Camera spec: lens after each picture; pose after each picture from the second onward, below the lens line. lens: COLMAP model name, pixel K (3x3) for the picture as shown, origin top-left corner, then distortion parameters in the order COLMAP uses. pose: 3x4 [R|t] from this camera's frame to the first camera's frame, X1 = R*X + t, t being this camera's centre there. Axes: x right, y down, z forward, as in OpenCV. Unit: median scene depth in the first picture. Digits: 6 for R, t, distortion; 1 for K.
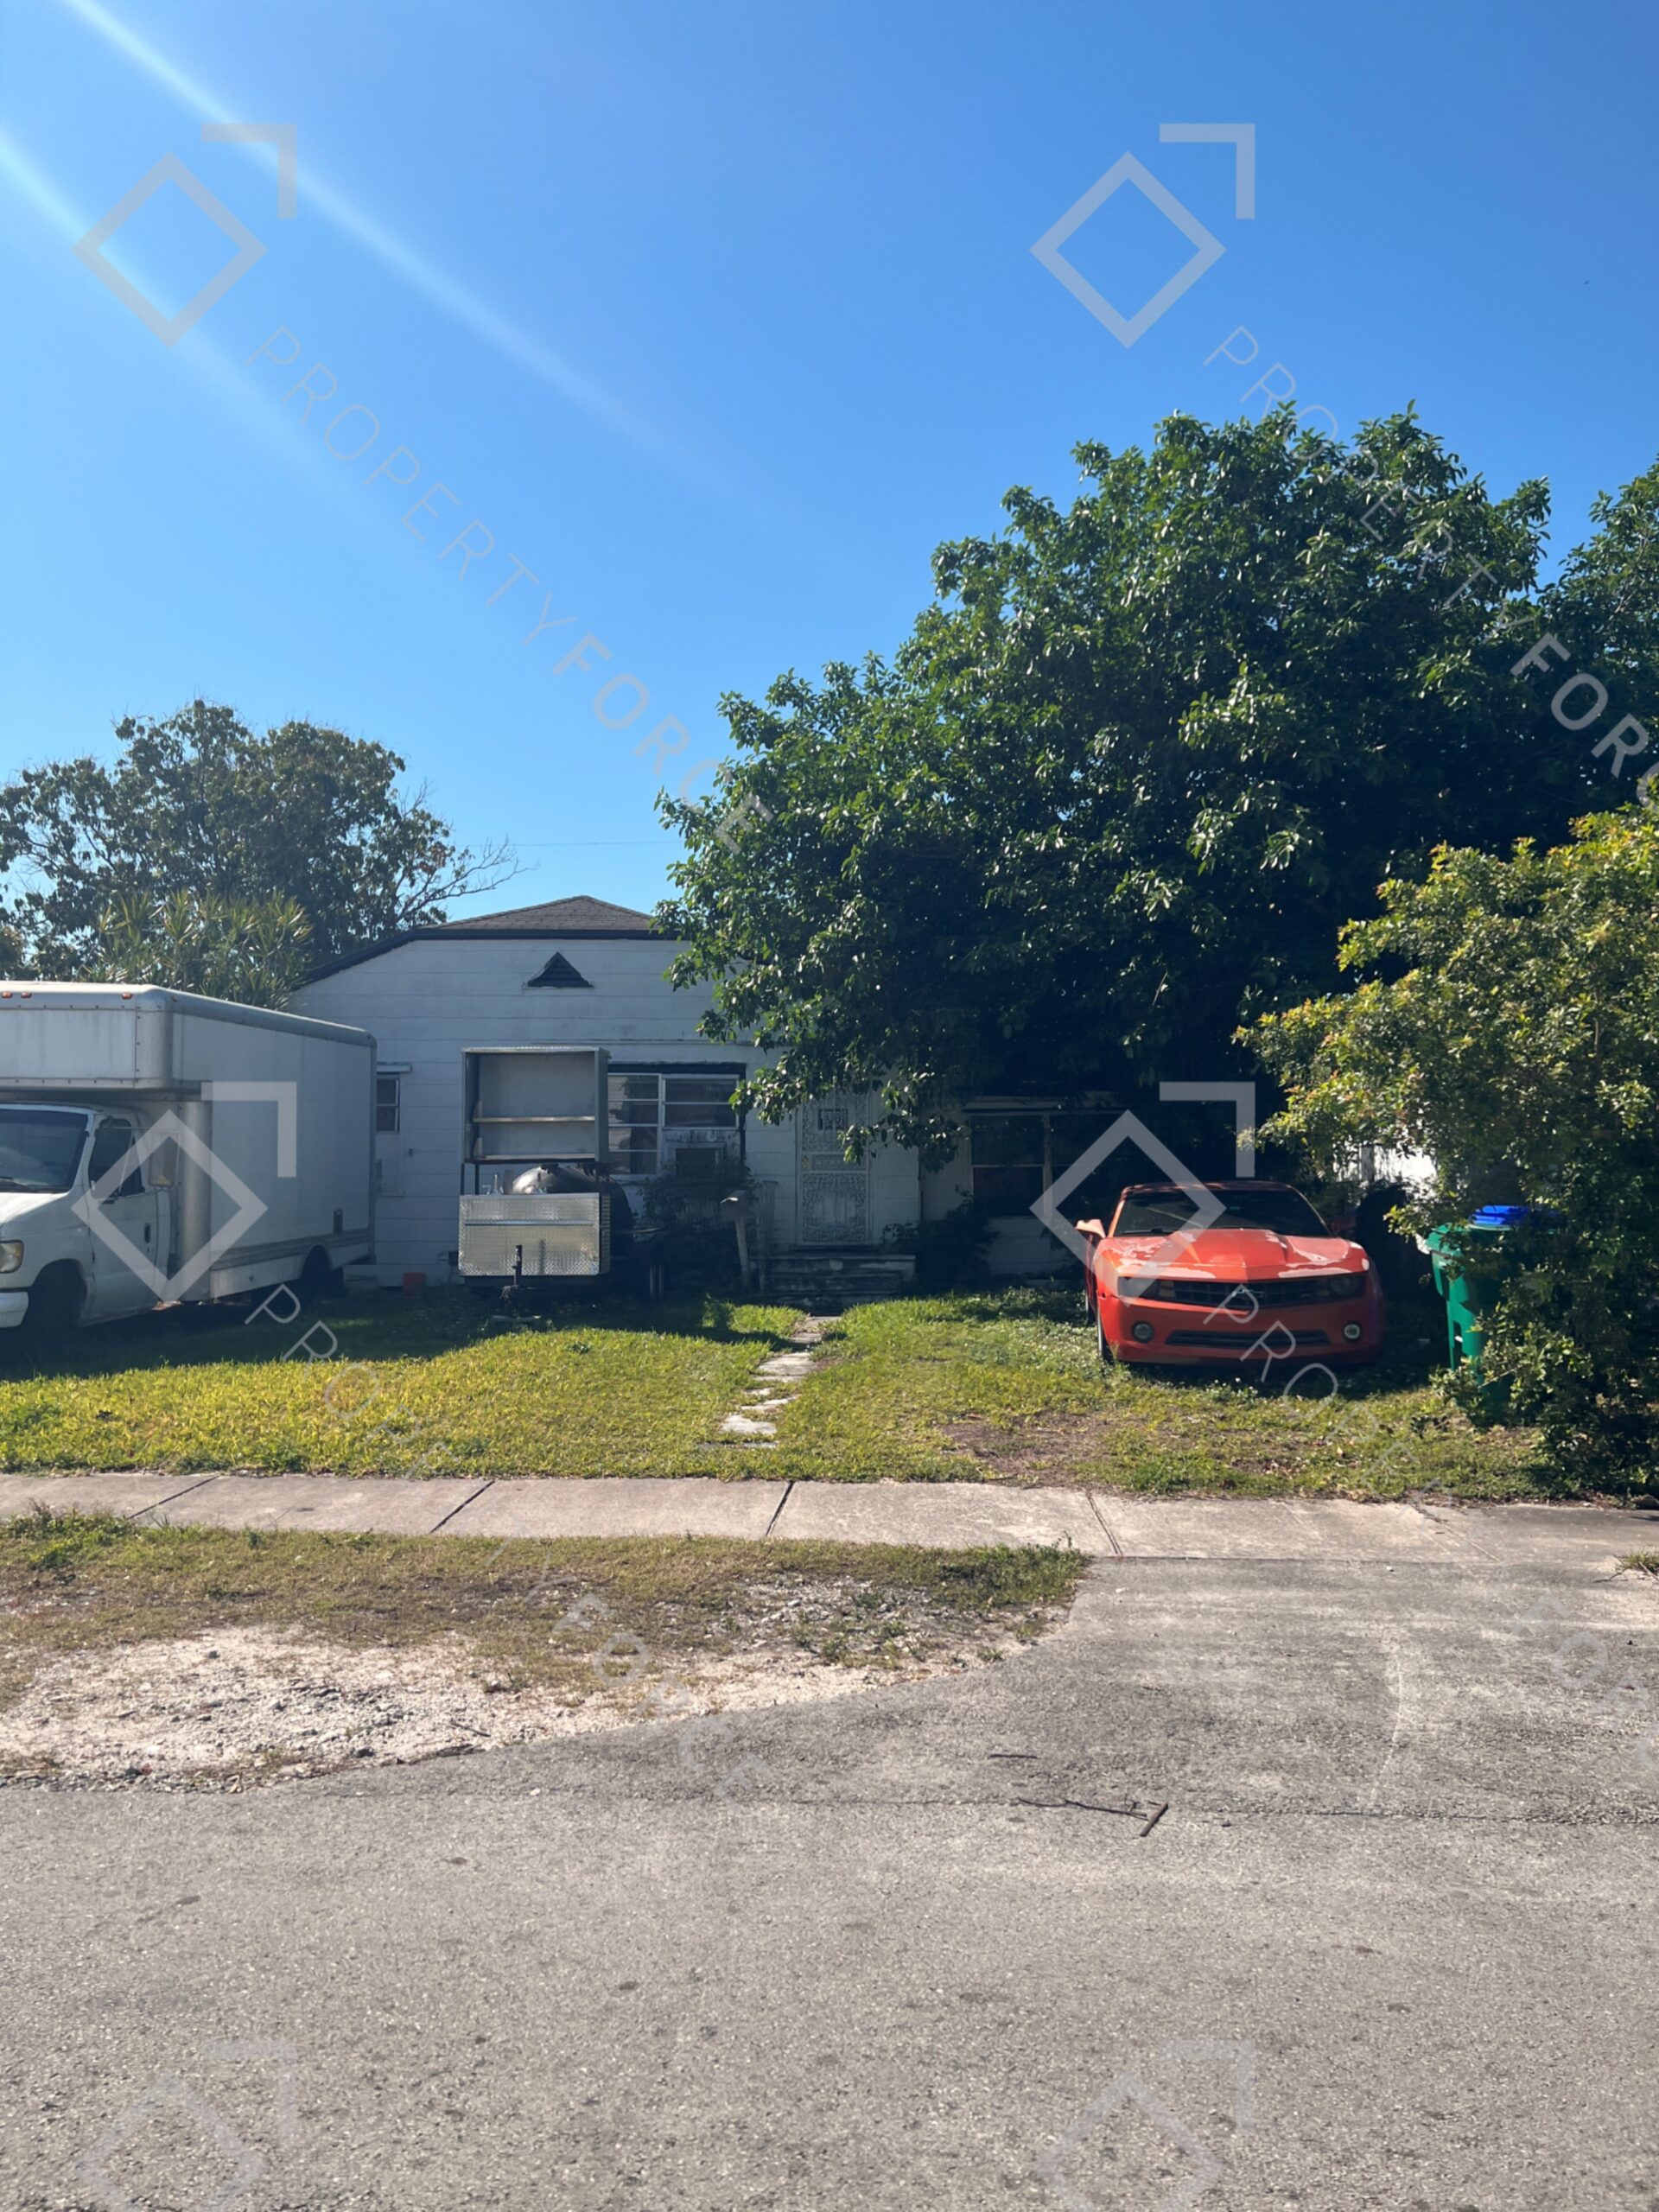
lens RADIAL K [[1637.6, 0, 825.2], [0, 1637.6, 1163.5], [0, 0, 1]] dist [0.041578, -0.045273]
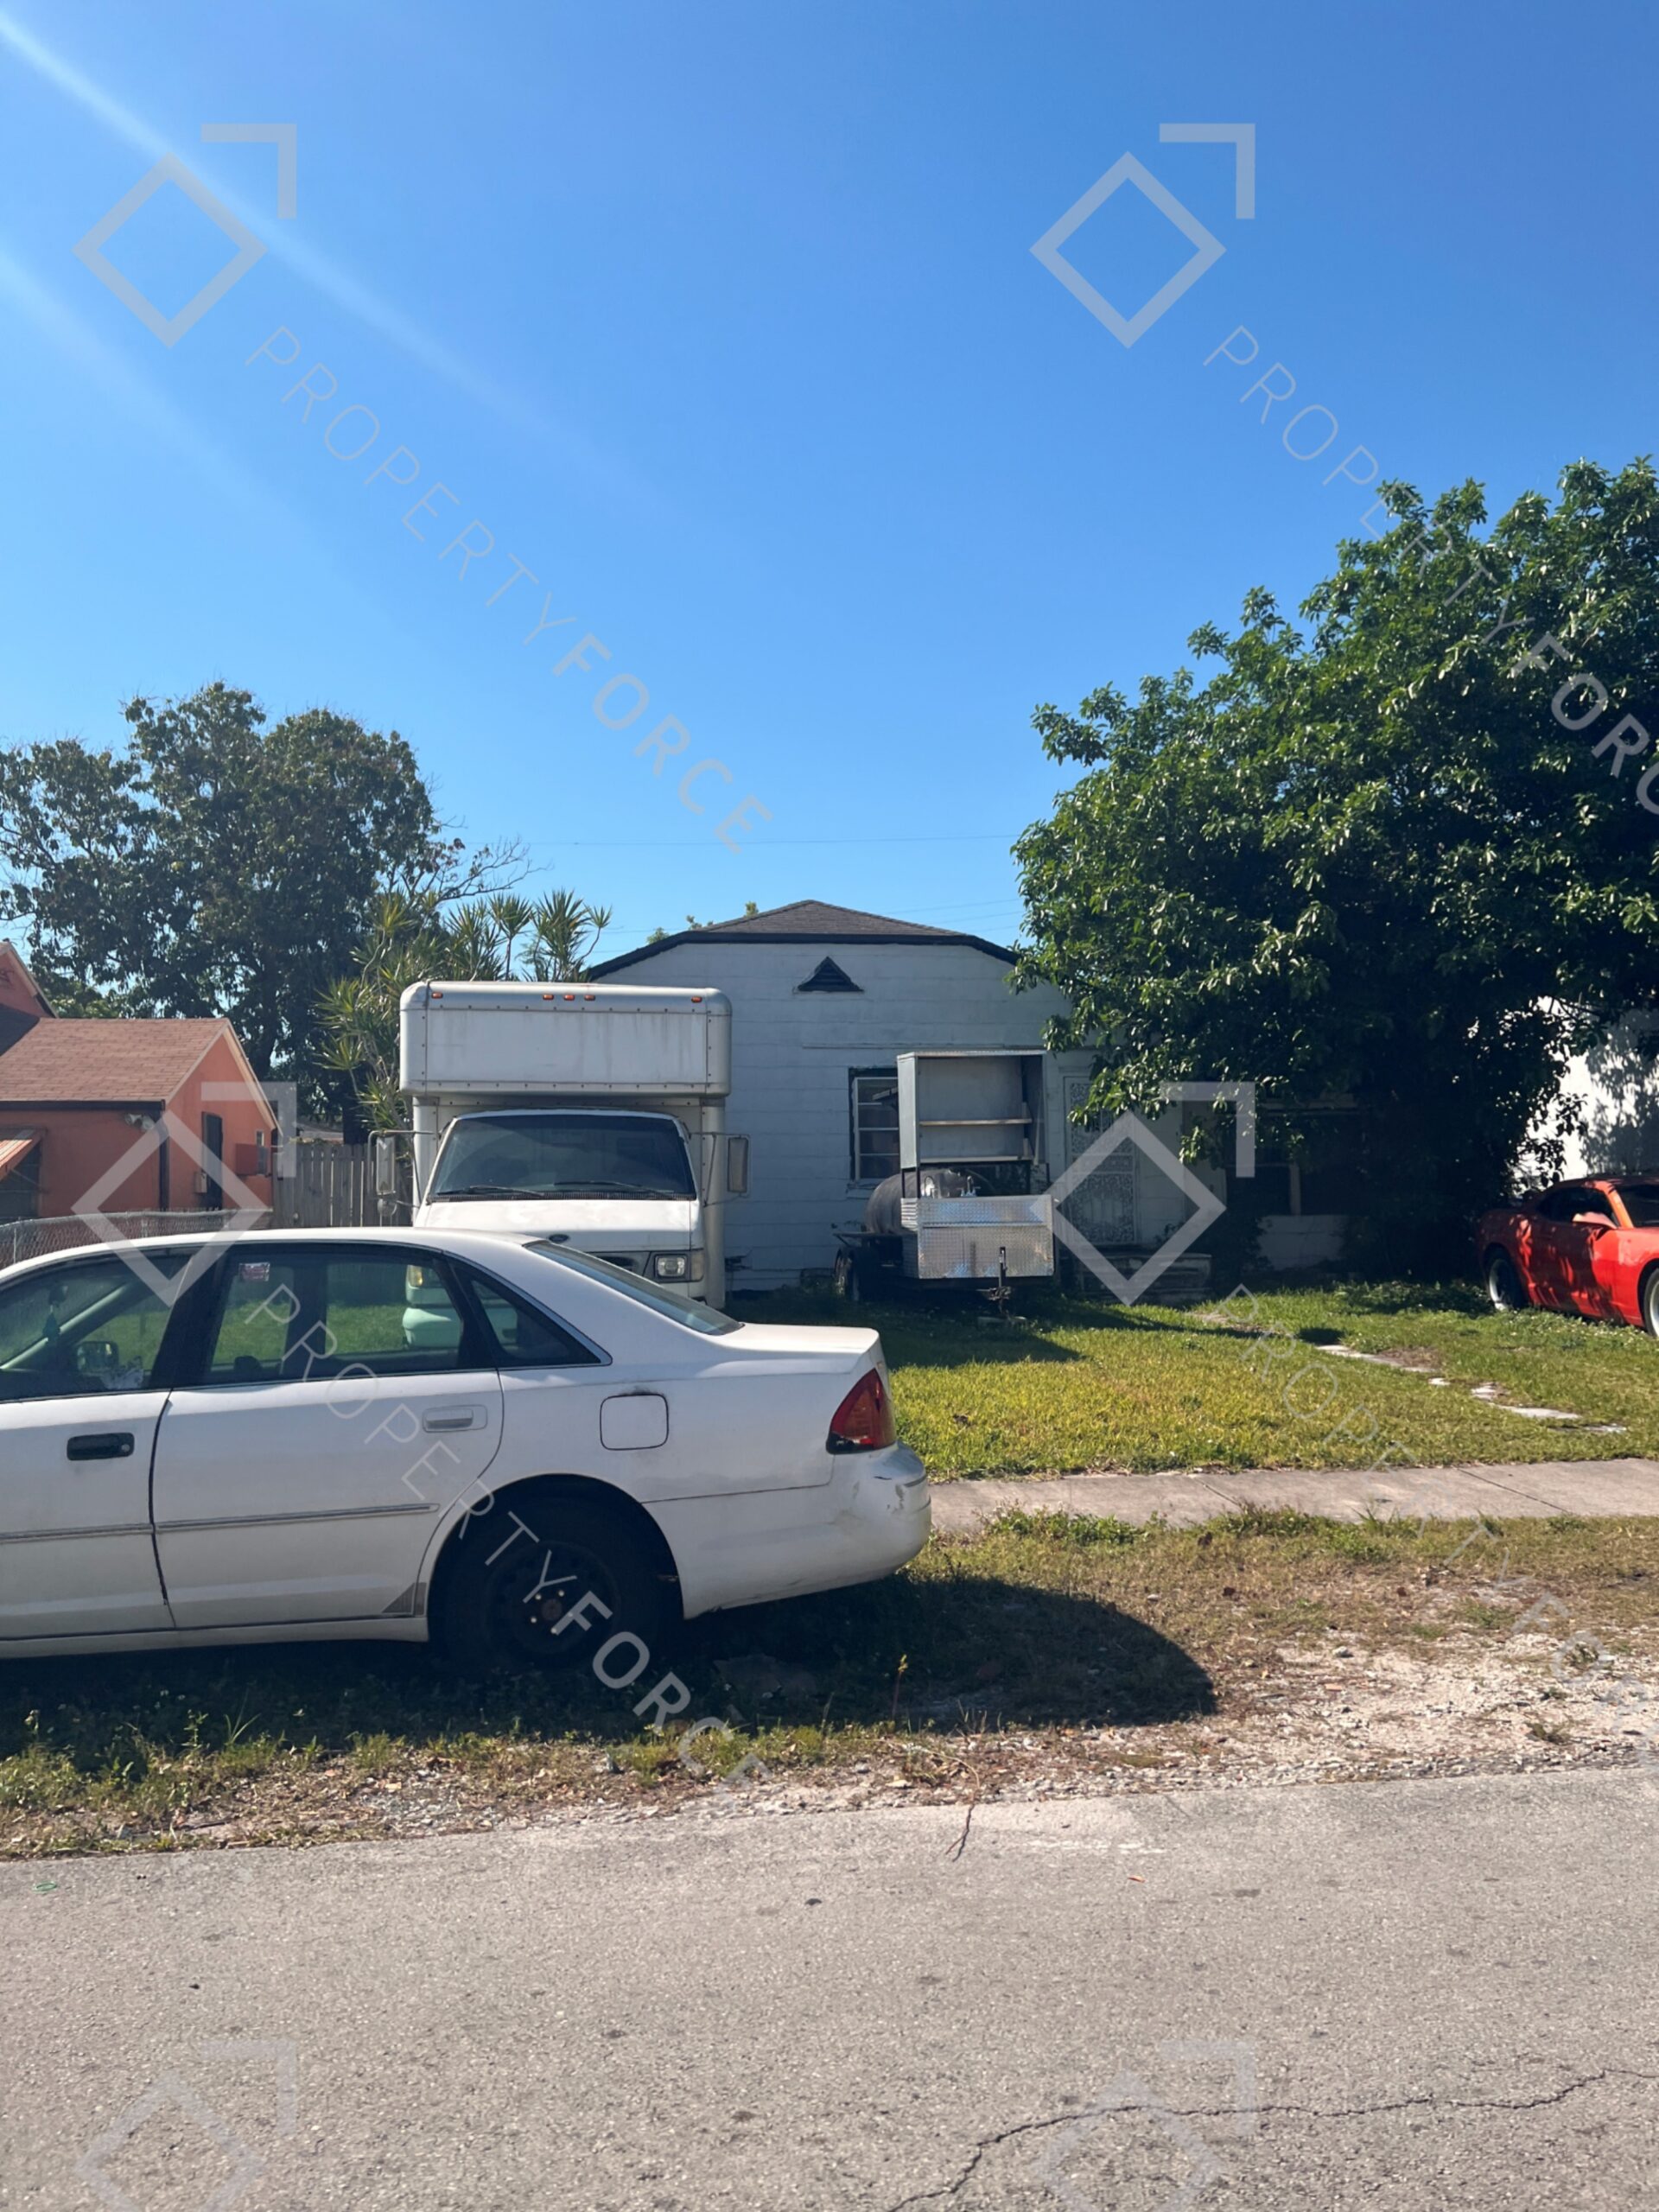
lens RADIAL K [[1636.8, 0, 857.1], [0, 1636.8, 1163.7], [0, 0, 1]] dist [0.036270, -0.039404]
pose [[0.983404, -0.011731, 0.181049, -0.507019], [0.012359, 0.999921, -0.002342, -0.000618], [-0.181007, 0.004541, 0.983471, 0.032440]]
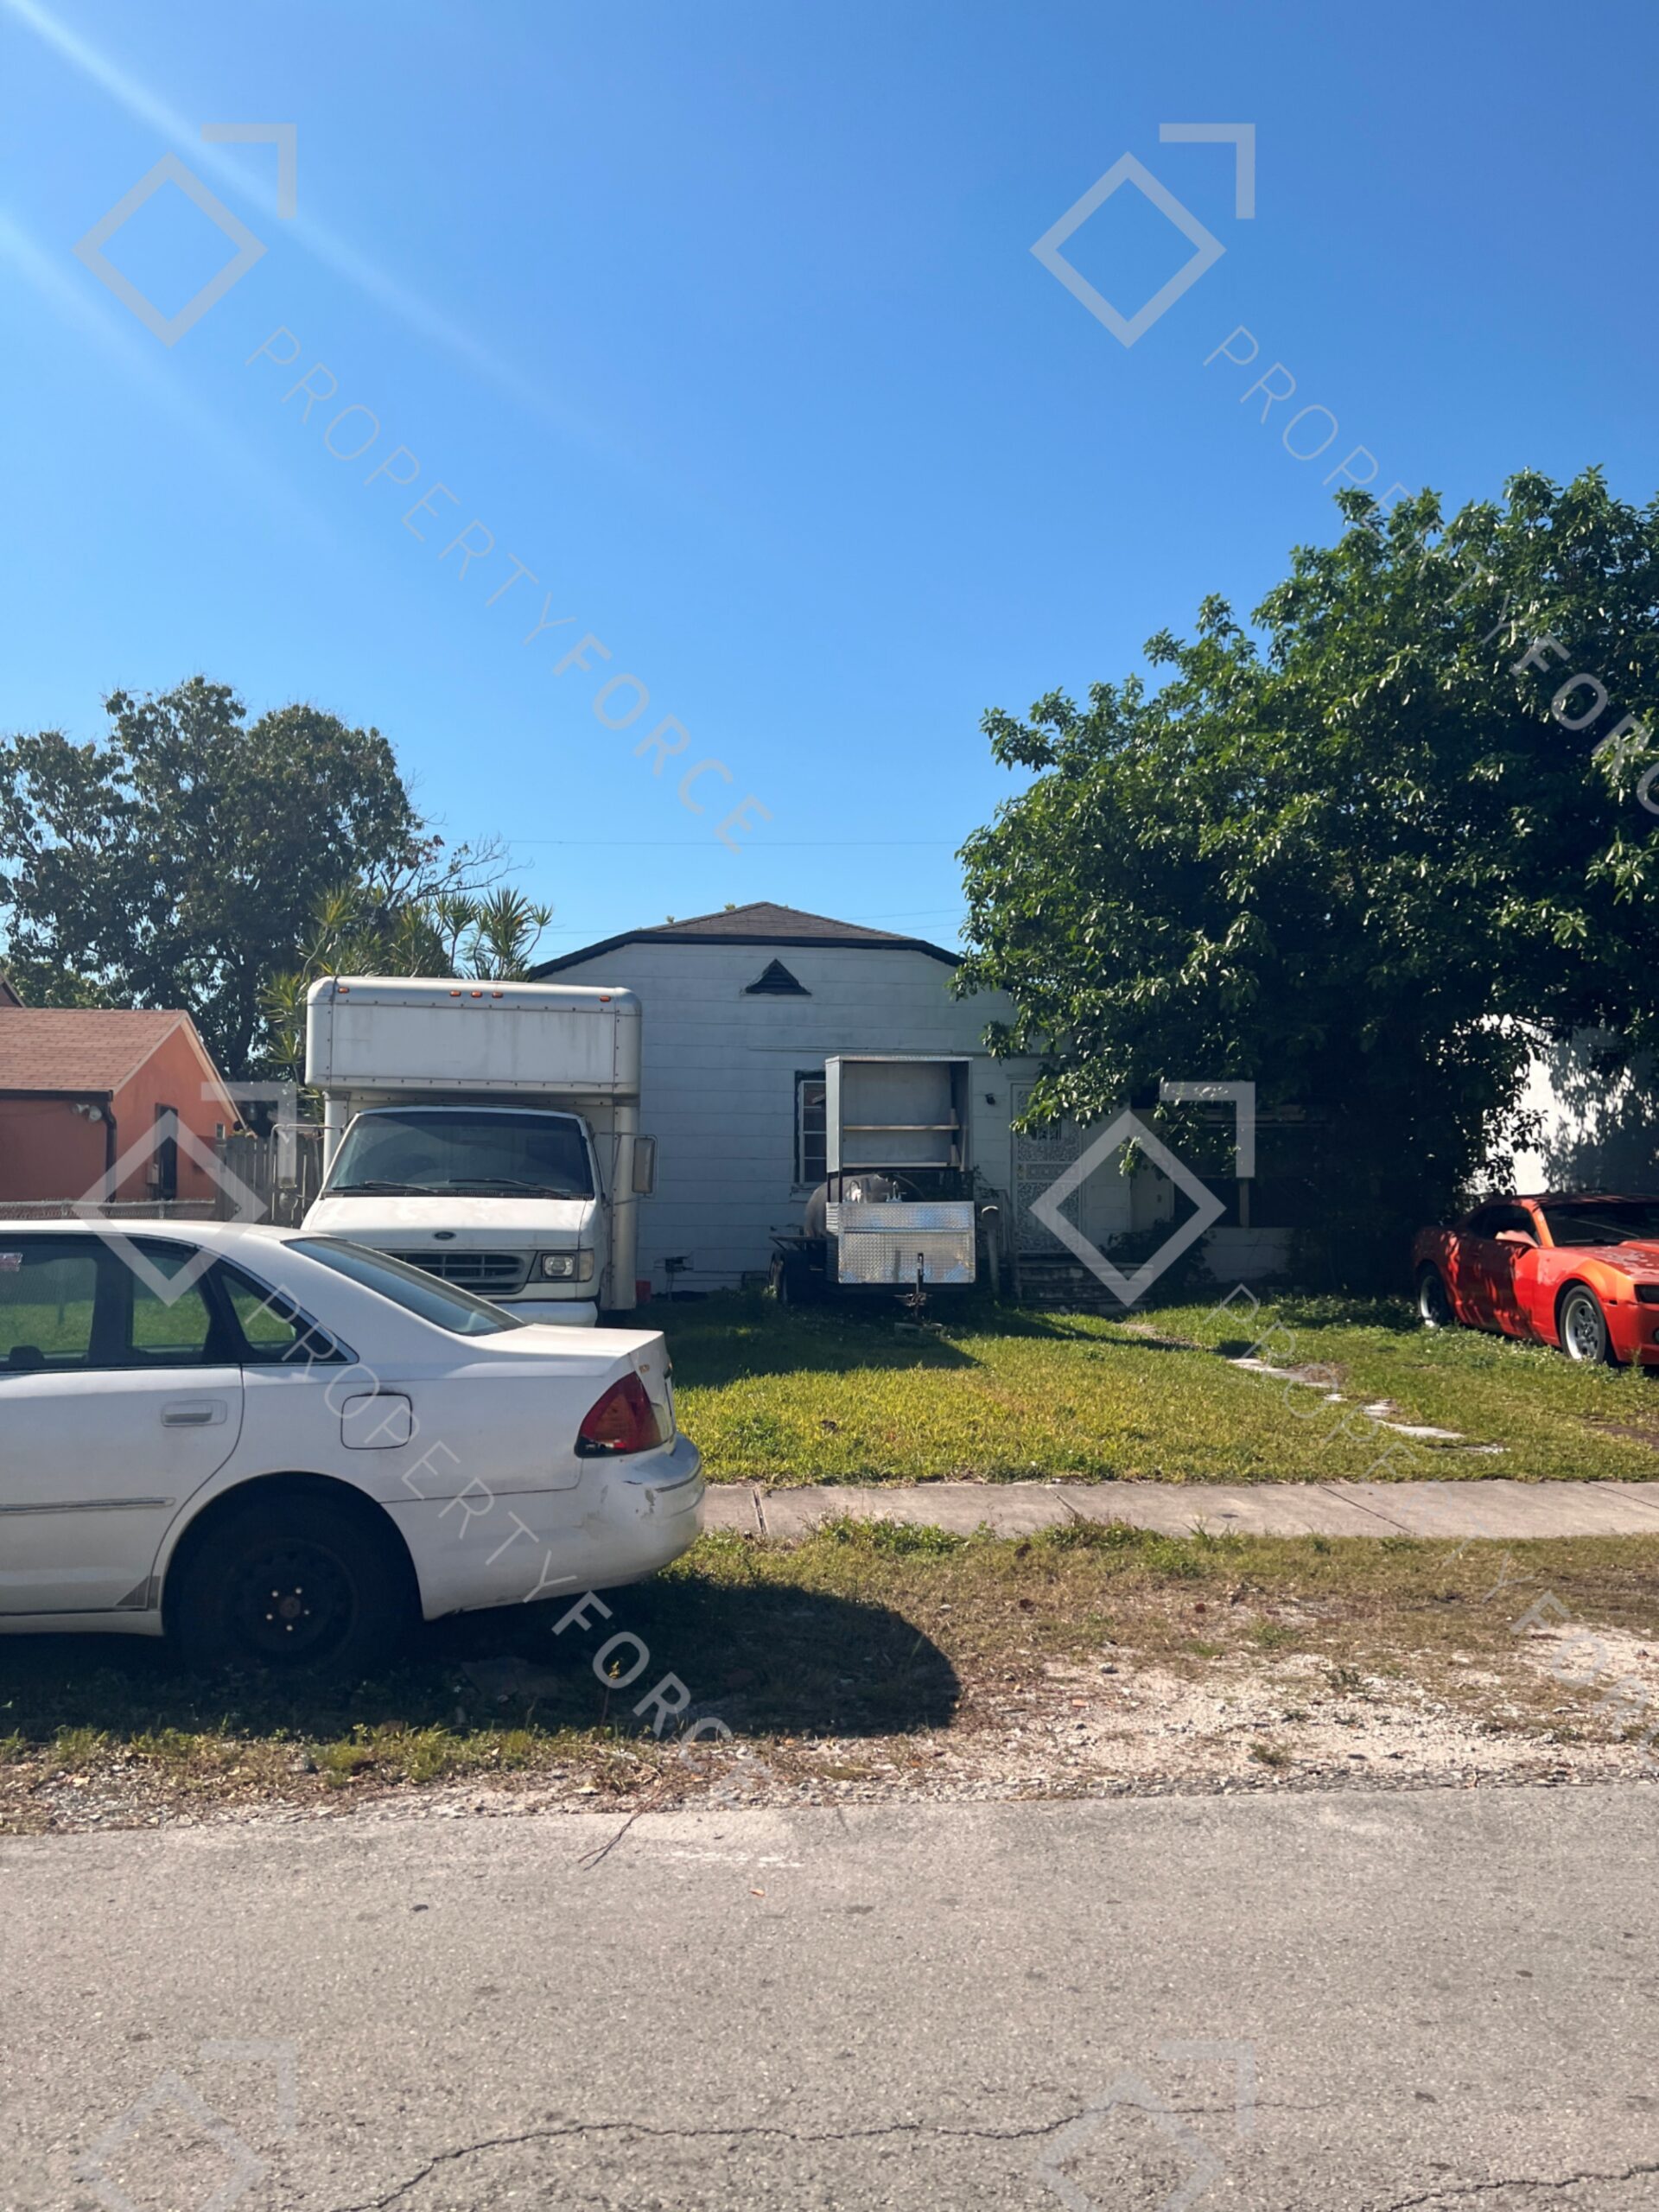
lens RADIAL K [[1637.0, 0, 836.3], [0, 1637.0, 1167.6], [0, 0, 1]] dist [0.042458, -0.047674]
pose [[0.986616, 0.007271, 0.162899, -0.446066], [-0.006975, 0.999973, -0.002389, -0.000323], [-0.162912, 0.001221, 0.986640, 0.024621]]
